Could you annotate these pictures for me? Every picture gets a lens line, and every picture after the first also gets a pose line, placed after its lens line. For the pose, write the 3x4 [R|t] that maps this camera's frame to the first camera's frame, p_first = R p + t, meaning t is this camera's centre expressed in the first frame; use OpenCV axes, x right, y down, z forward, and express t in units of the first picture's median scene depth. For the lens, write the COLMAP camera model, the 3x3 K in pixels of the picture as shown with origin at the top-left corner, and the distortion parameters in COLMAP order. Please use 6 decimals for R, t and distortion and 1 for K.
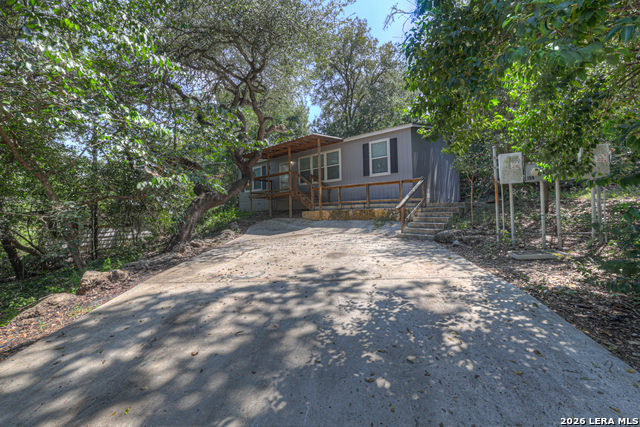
lens RADIAL K [[274.2, 0, 320.0], [0, 274.2, 218.5], [0, 0, 1]] dist [0.003884, -0.000091]
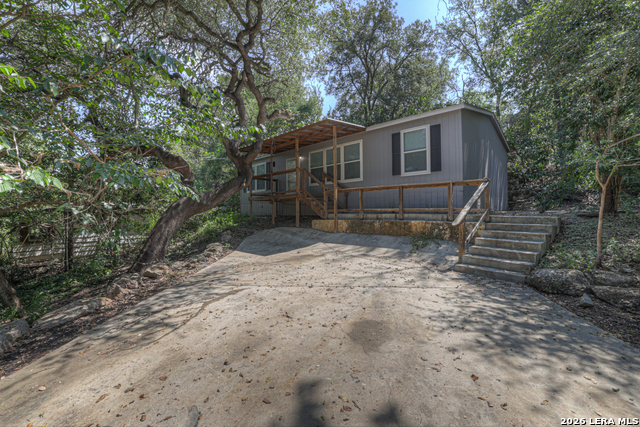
lens RADIAL K [[274.2, 0, 318.0], [0, 274.2, 209.5], [0, 0, 1]] dist [0.003884, -0.000091]
pose [[0.998361, 0.014023, -0.055483, -0.004494], [-0.015391, 0.999586, -0.024307, -0.035609], [0.055119, 0.025121, 0.998164, 0.214416]]
